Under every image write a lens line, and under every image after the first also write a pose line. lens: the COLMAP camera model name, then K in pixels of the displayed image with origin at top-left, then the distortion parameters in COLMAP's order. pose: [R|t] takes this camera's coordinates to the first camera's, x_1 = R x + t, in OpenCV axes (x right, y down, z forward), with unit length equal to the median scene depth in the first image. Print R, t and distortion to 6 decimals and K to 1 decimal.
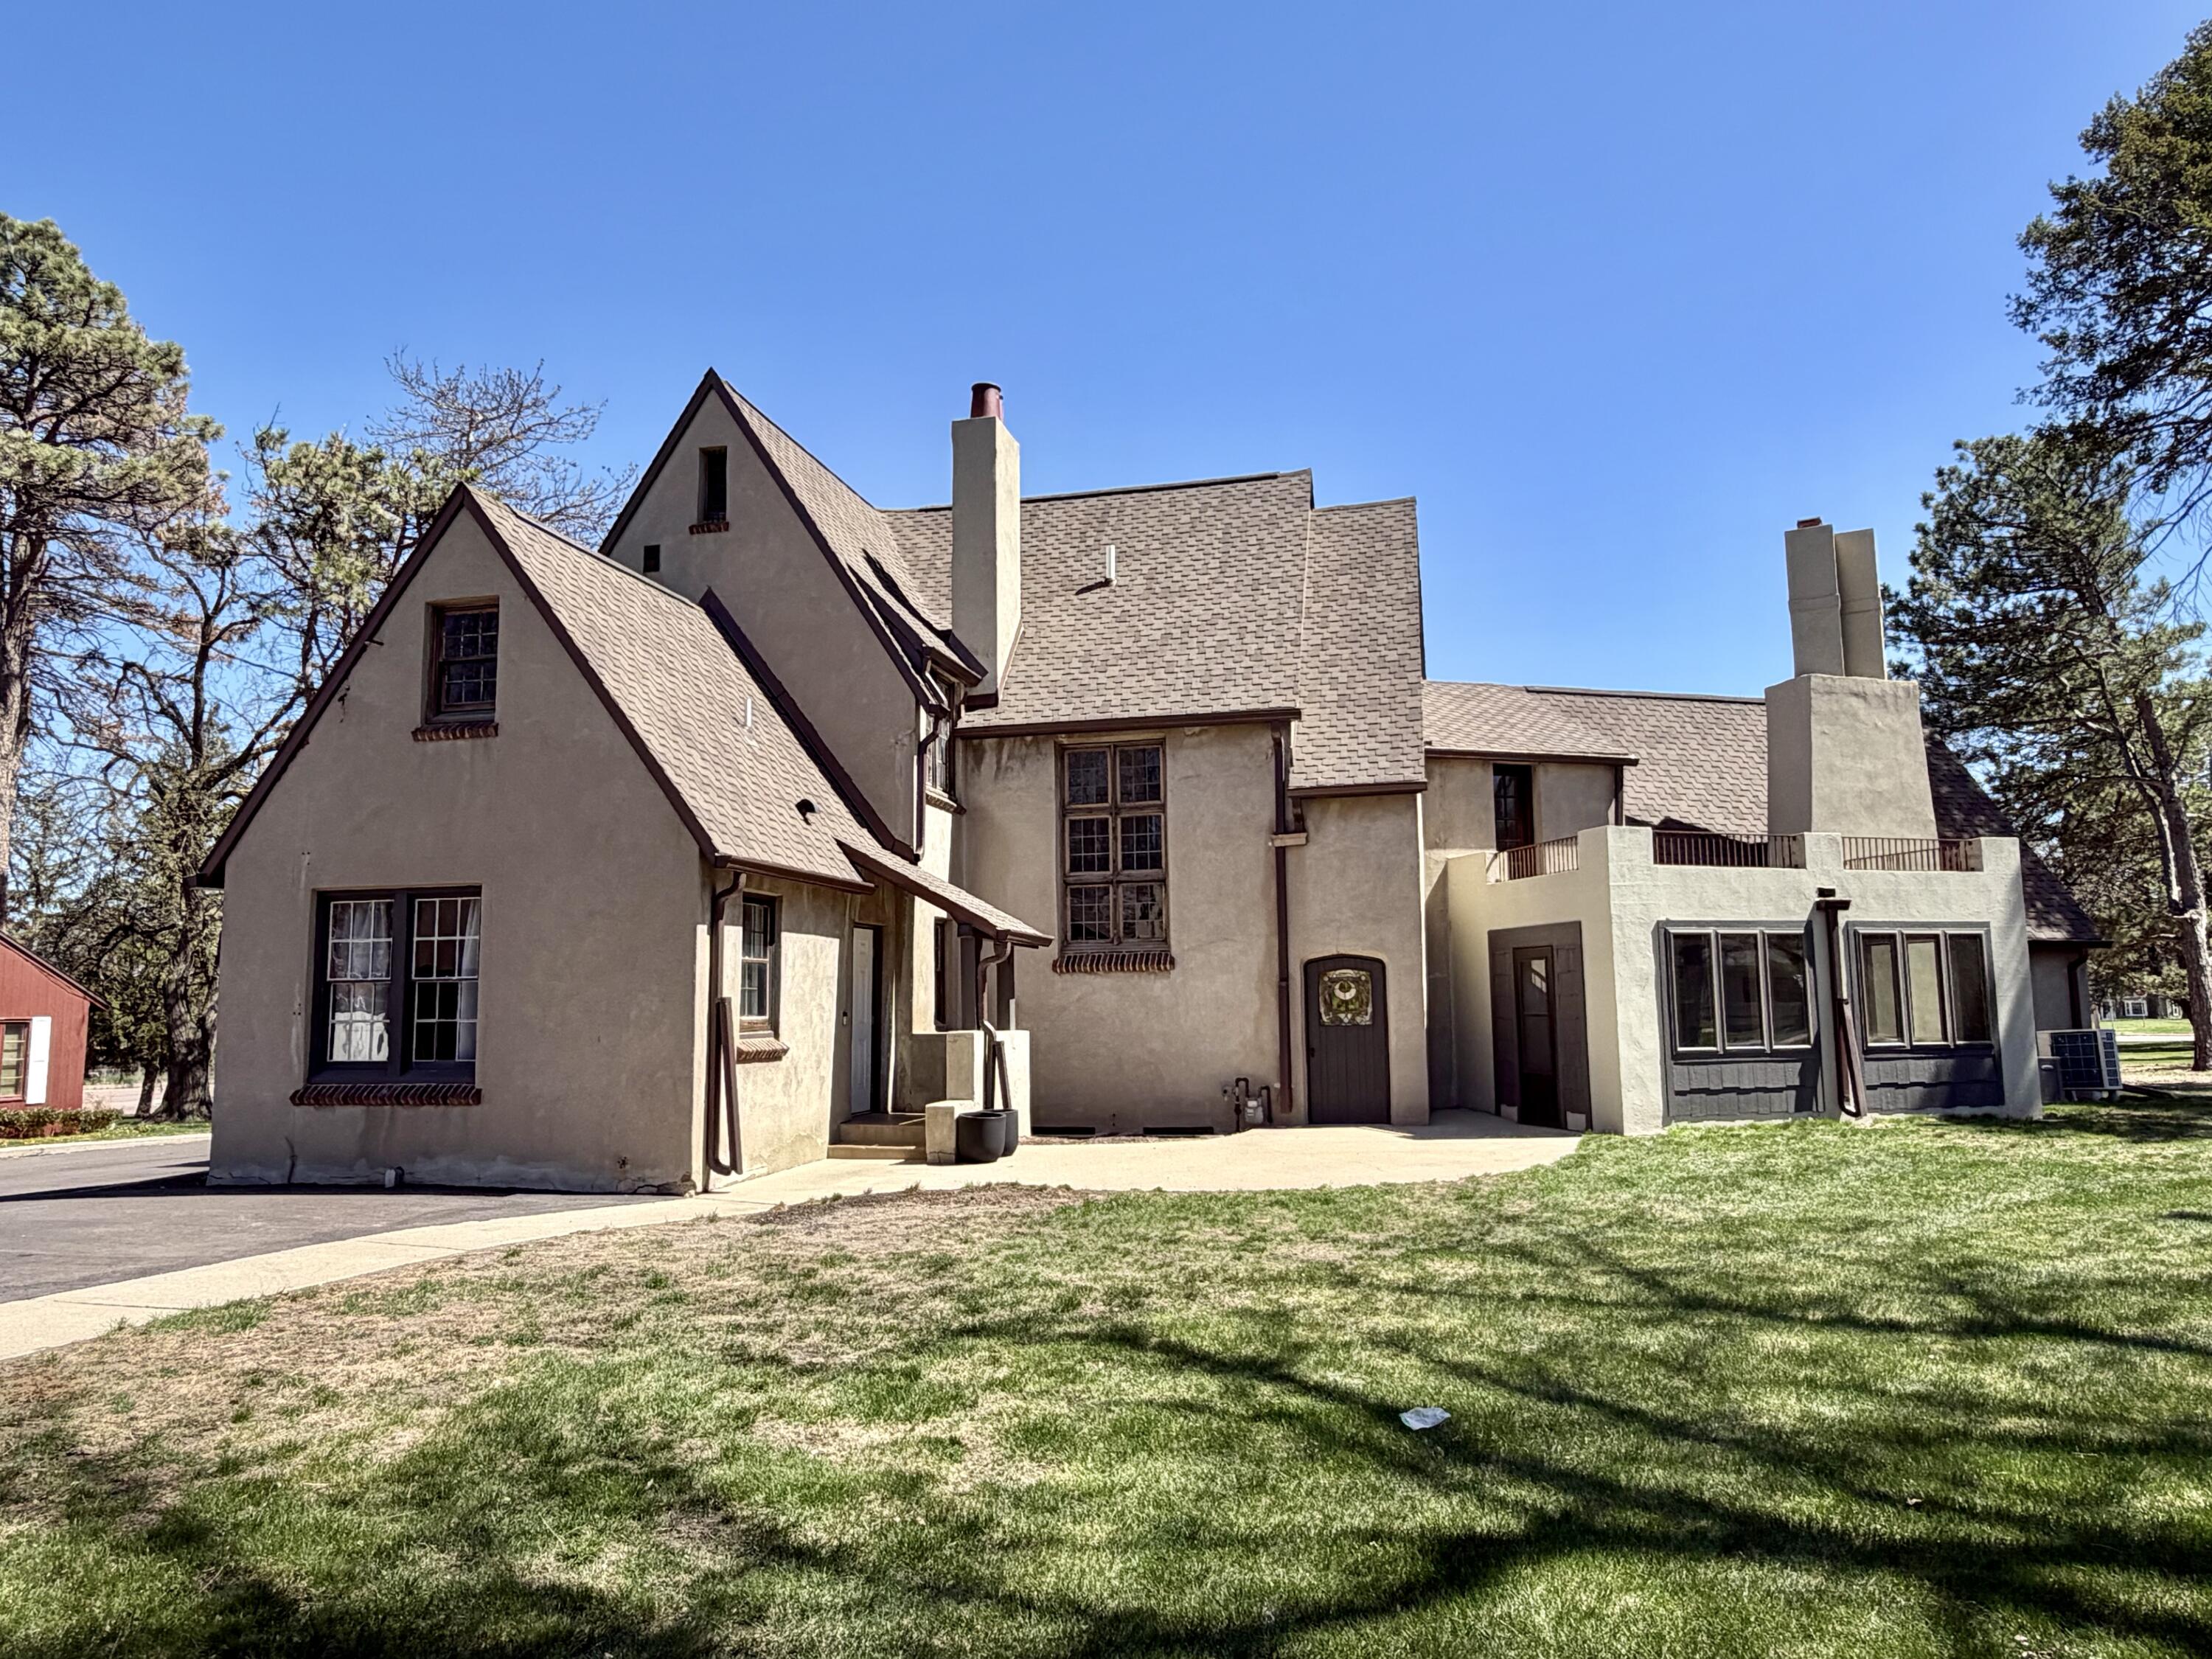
lens RADIAL K [[1526.5, 0, 1108.1], [0, 1526.5, 842.4], [0, 0, 1]] dist [0.000627, 0.000261]
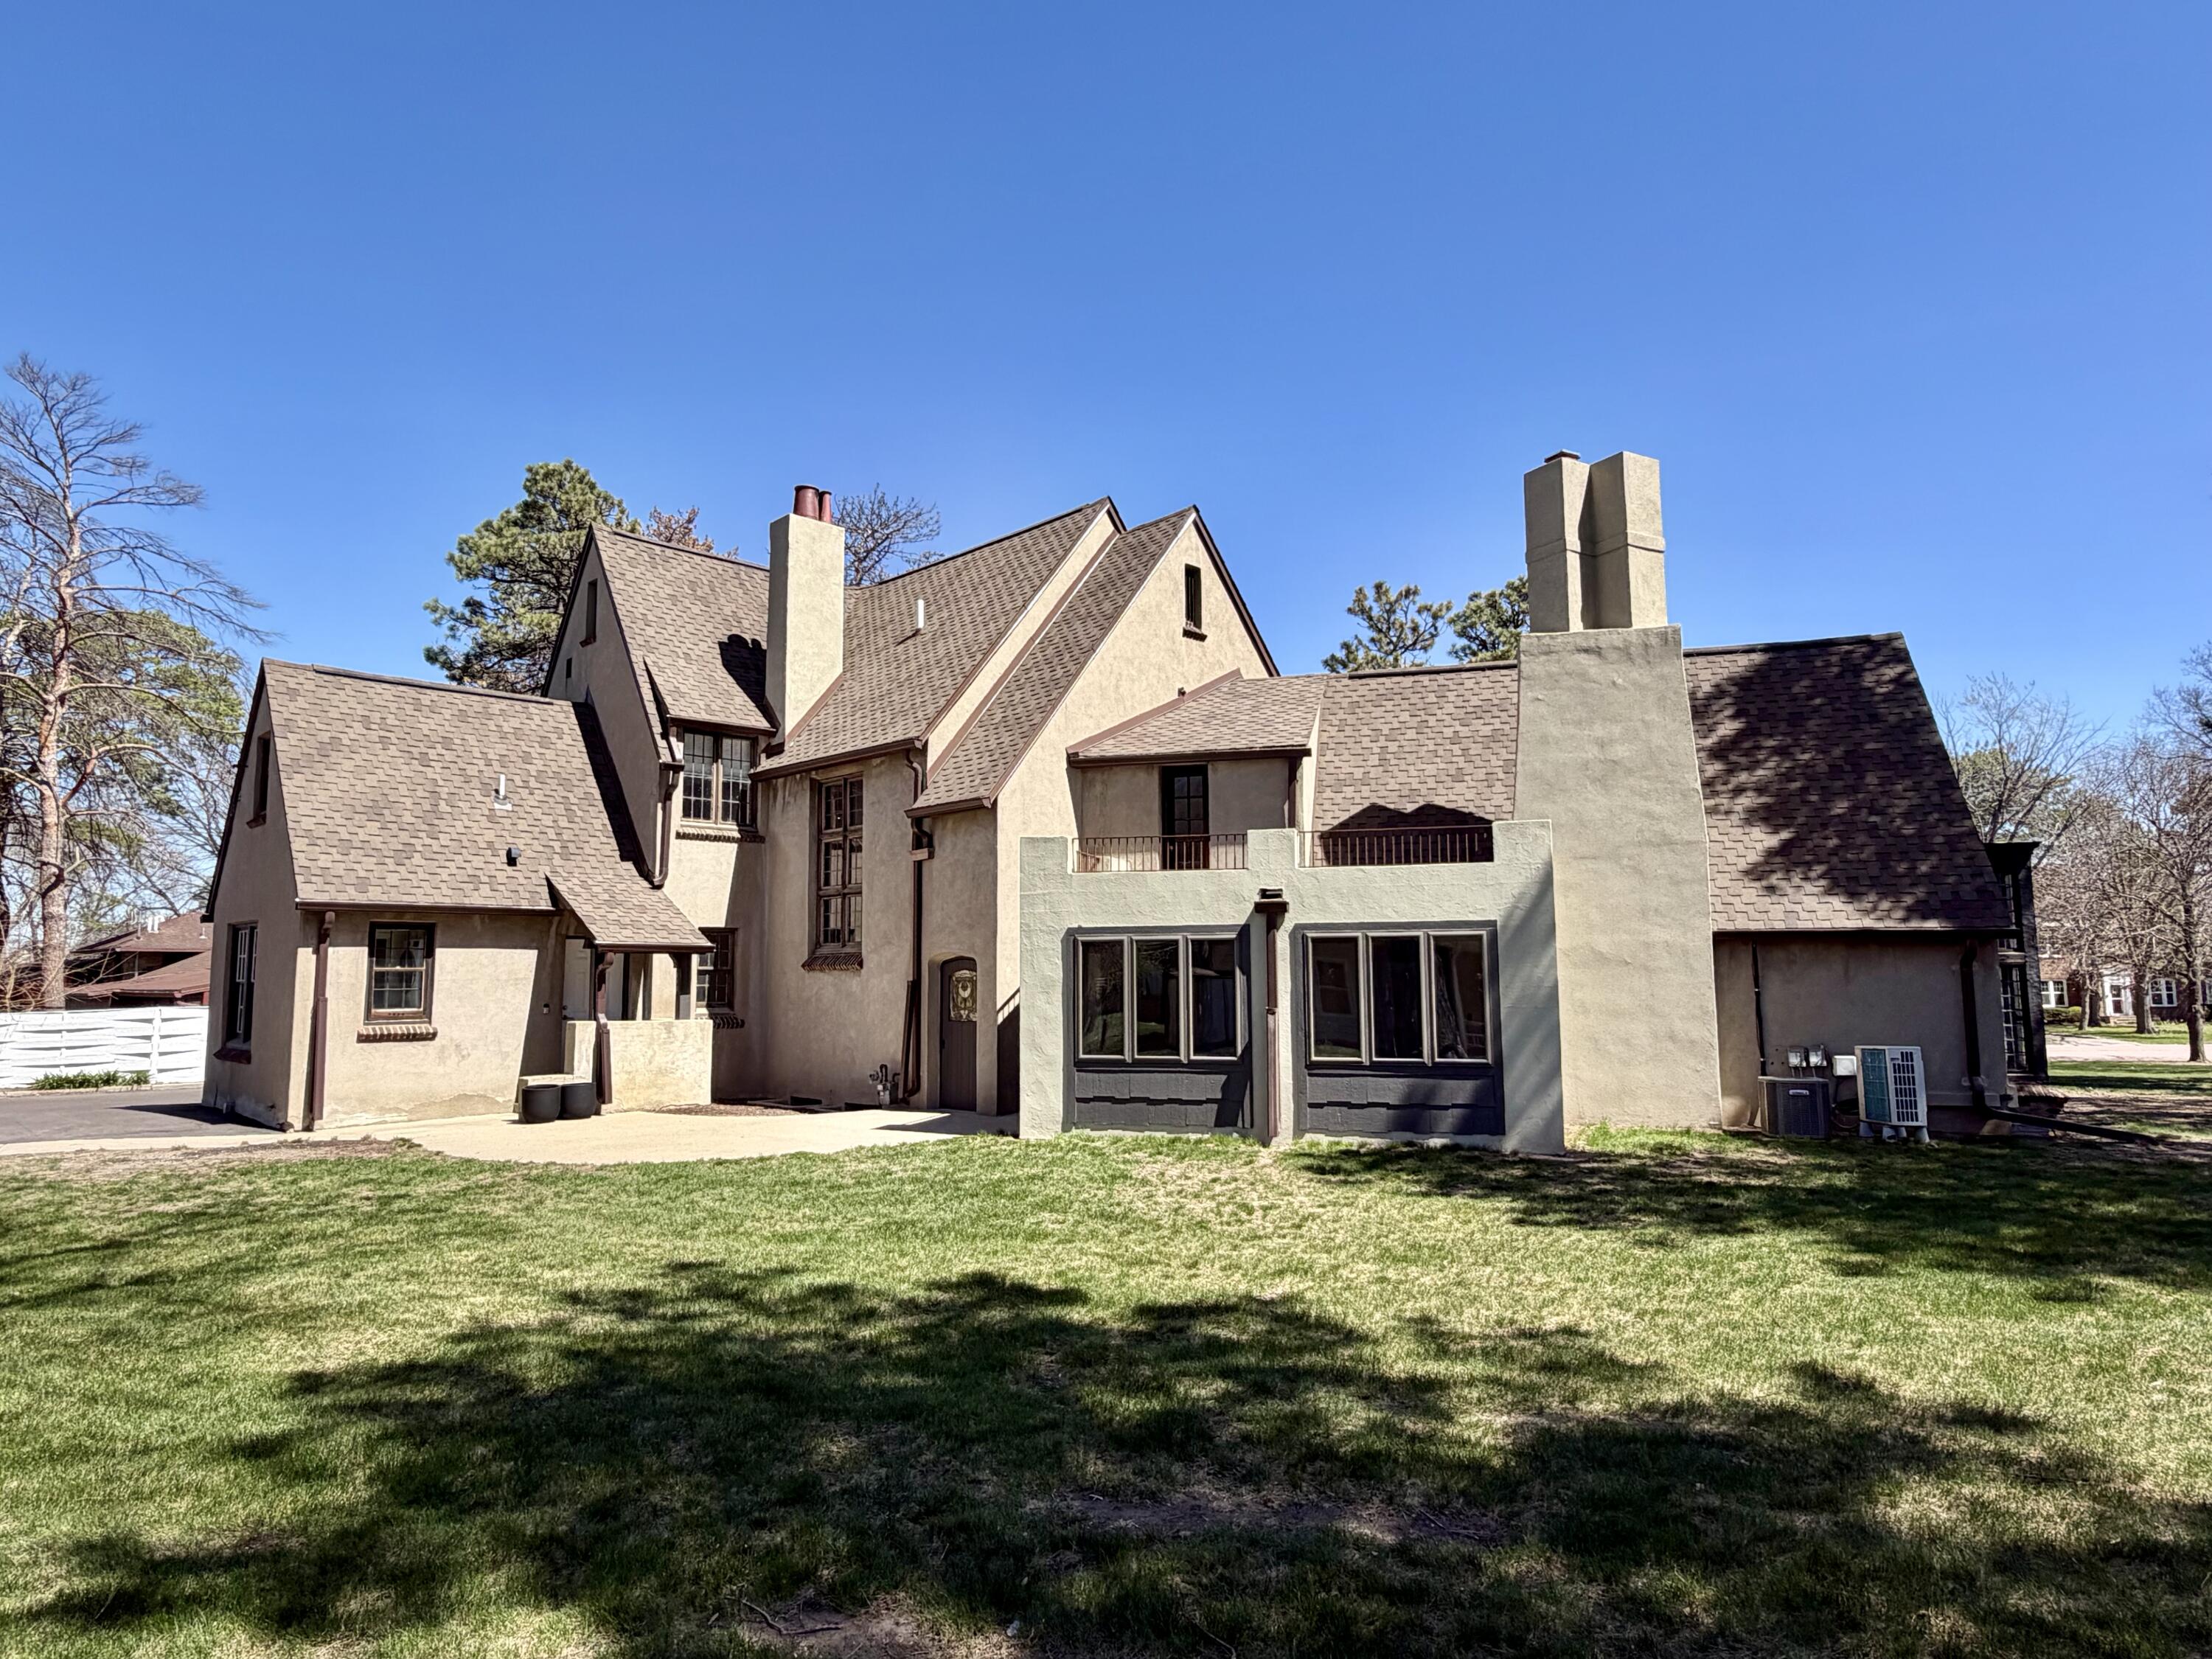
lens RADIAL K [[1371.9, 0, 1104.1], [0, 1371.9, 829.0], [0, 0, 1]] dist [0.006201, -0.000921]
pose [[0.838467, -0.050241, -0.542631, 0.783855], [0.054197, 0.998492, -0.008703, -0.004297], [0.542250, -0.022112, 0.839926, 0.225730]]
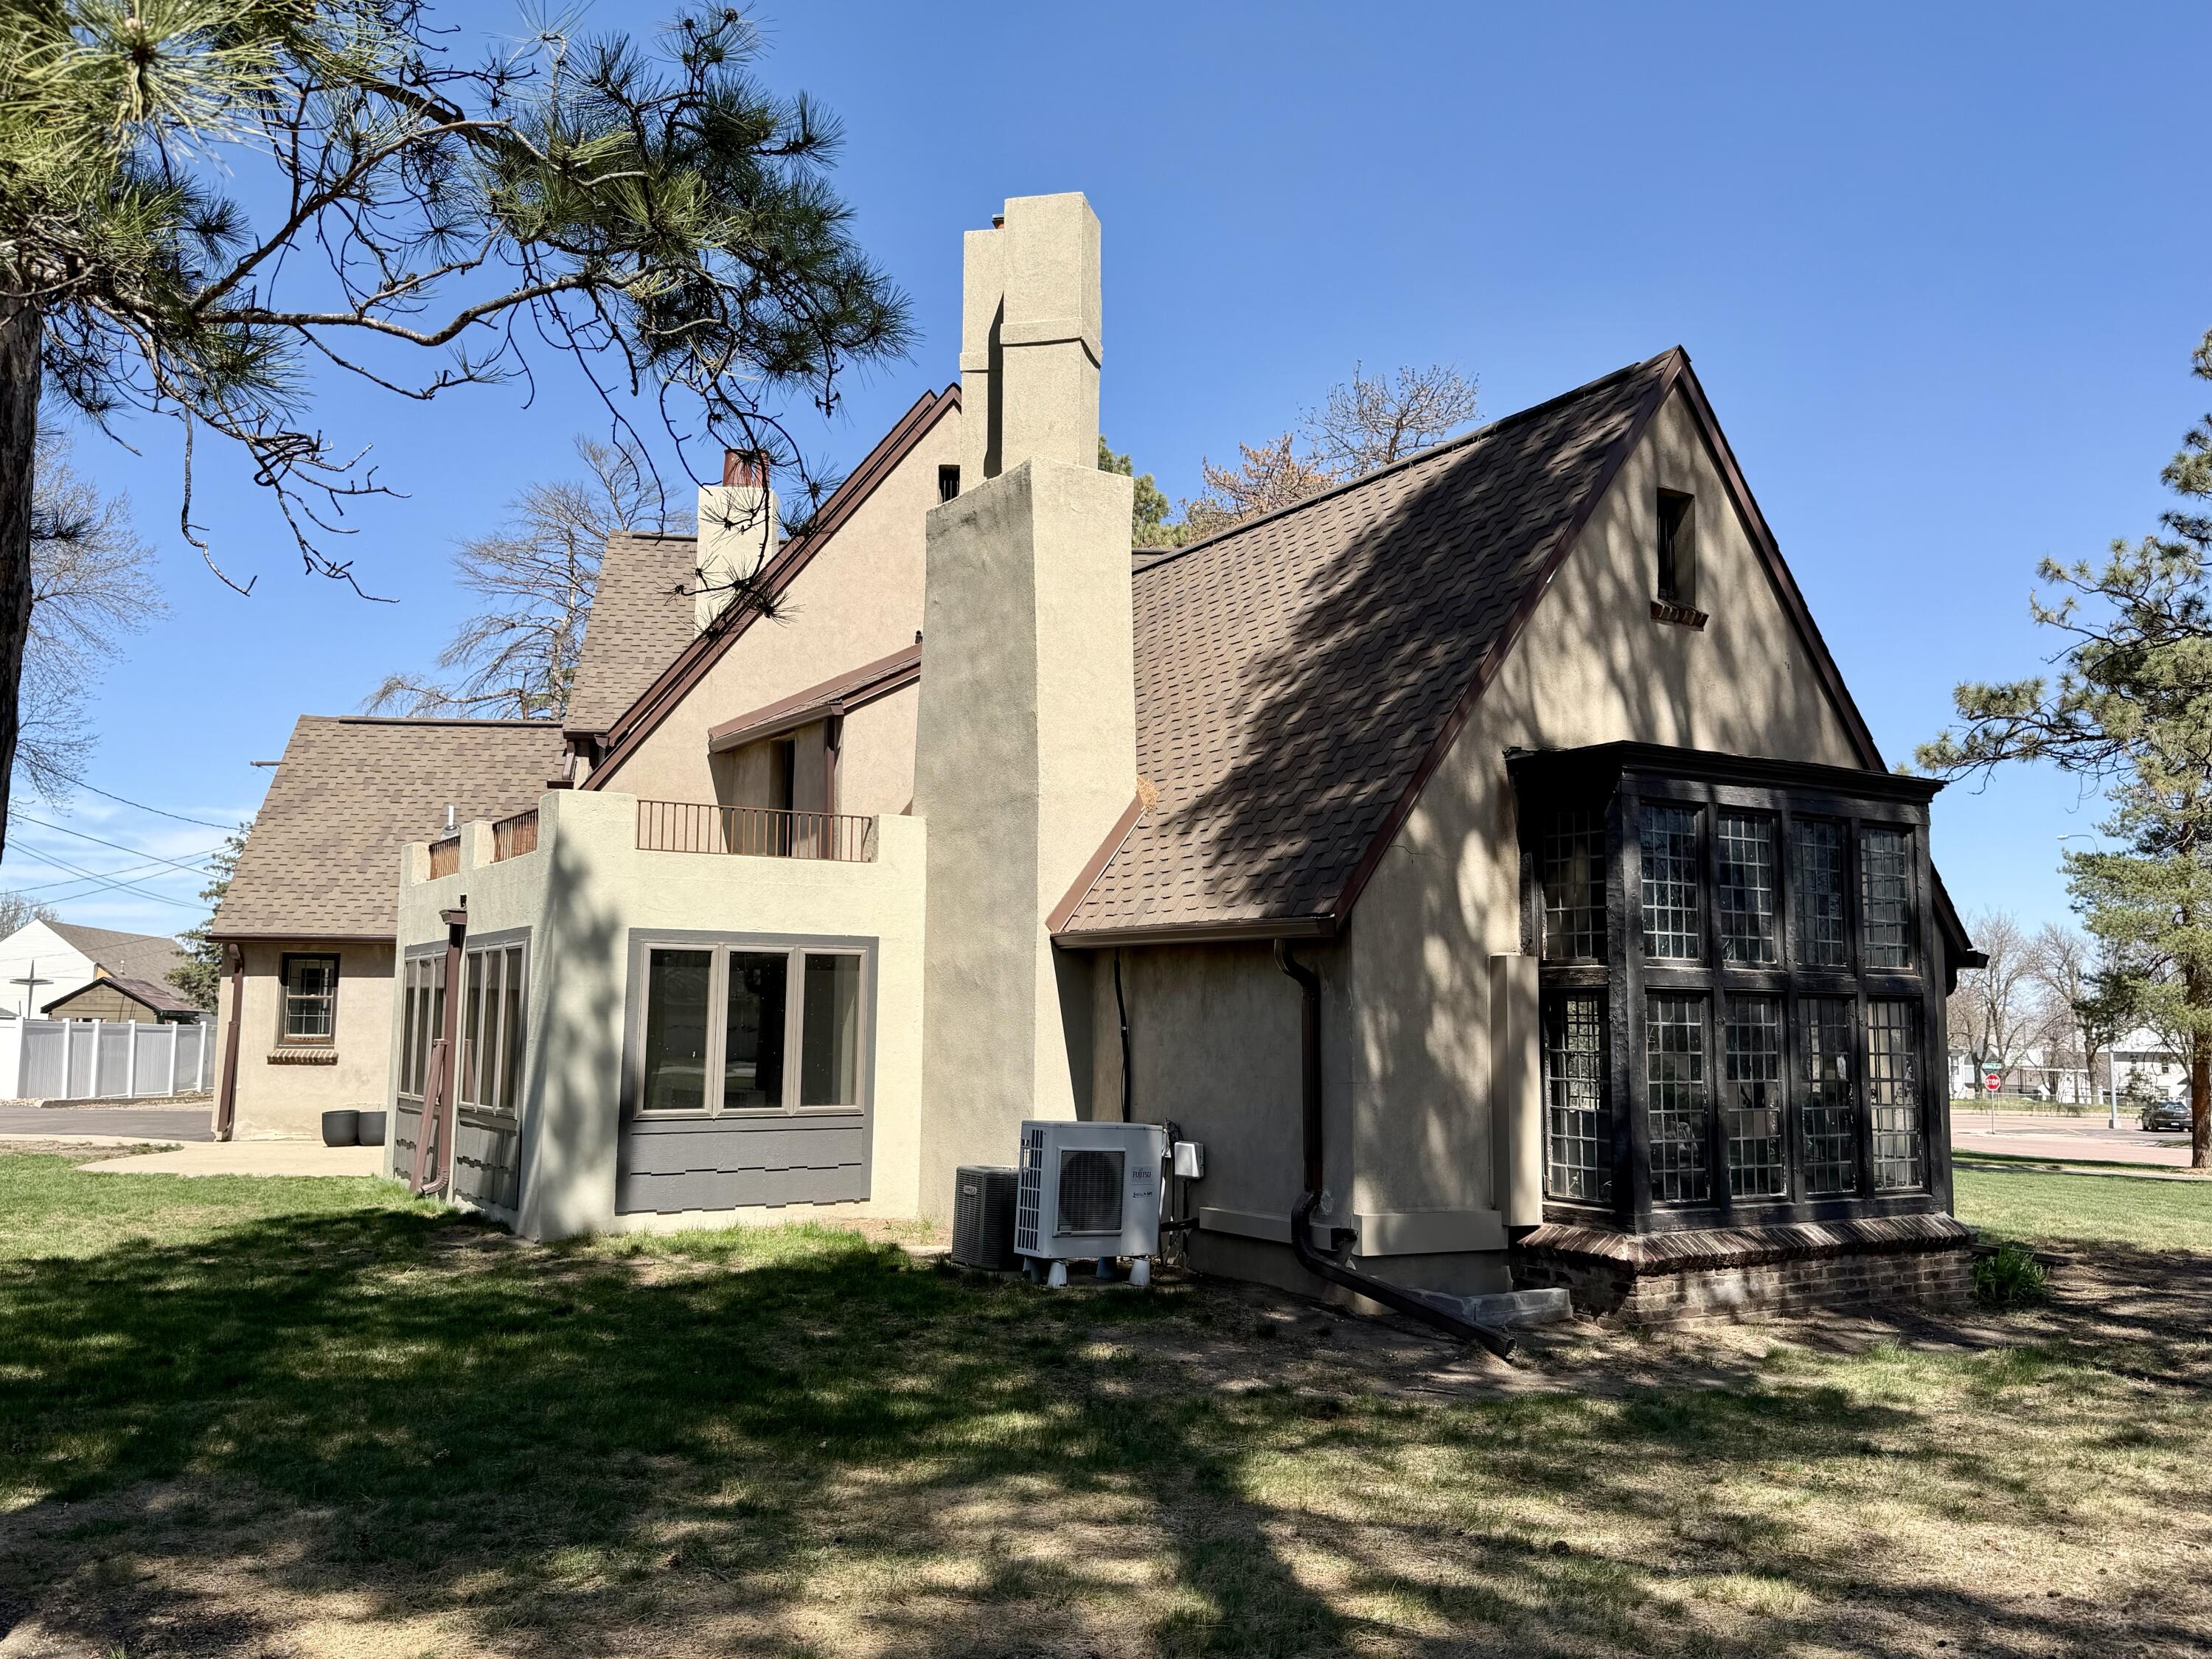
lens RADIAL K [[1826.1, 0, 1105.3], [0, 1826.1, 829.8], [0, 0, 1]] dist [0.007320, 0.001446]
pose [[0.275287, -0.088501, -0.957280, 1.334932], [0.093085, 0.993529, -0.065083, 0.080519], [0.956845, -0.071192, 0.281744, 0.972047]]
